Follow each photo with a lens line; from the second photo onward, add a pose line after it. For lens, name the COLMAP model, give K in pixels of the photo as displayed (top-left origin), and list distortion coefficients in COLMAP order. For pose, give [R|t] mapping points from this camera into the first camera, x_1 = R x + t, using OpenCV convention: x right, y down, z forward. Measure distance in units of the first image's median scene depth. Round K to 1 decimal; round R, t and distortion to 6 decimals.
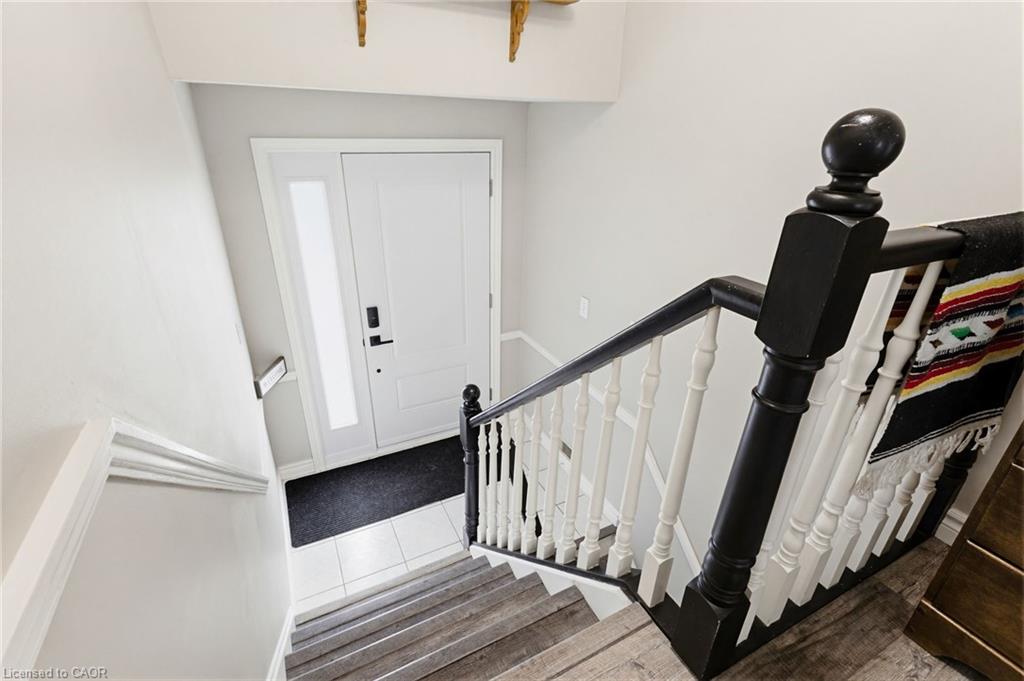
lens RADIAL K [[480.0, 0, 512.4], [0, 480.0, 342.0], [0, 0, 1]] dist [-0.006239, -0.000522]
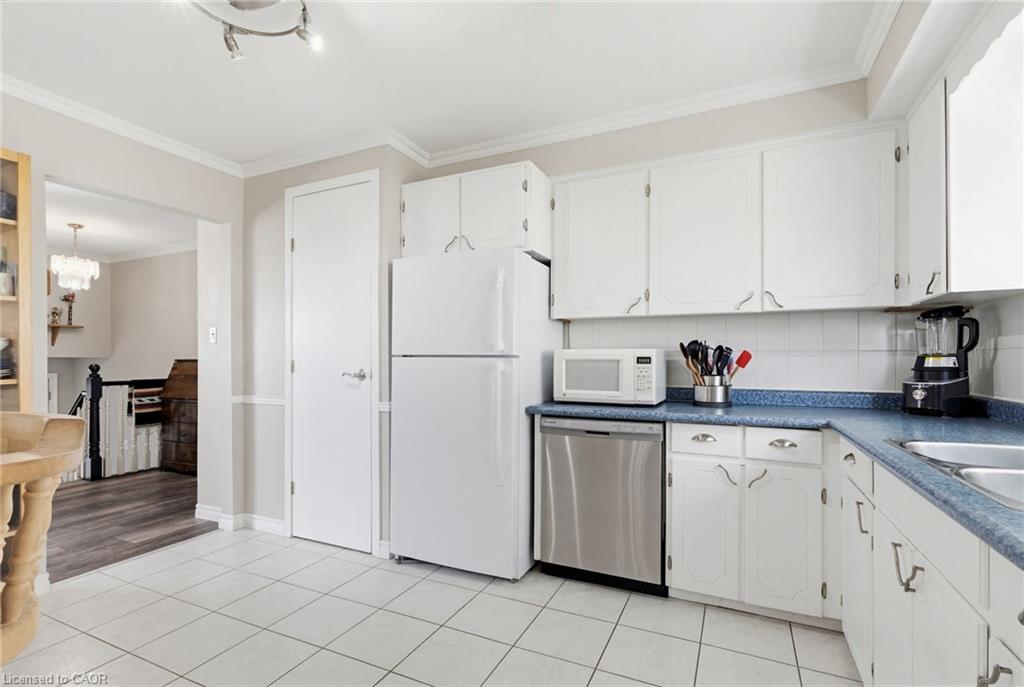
lens RADIAL K [[480.0, 0, 511.8], [0, 480.0, 350.1], [0, 0, 1]] dist [-0.006239, -0.000522]
pose [[0.786882, -0.014827, 0.616925, 0.812987], [0.277829, 0.901174, -0.332710, 2.306655], [-0.551024, 0.433203, 0.713238, -5.105155]]
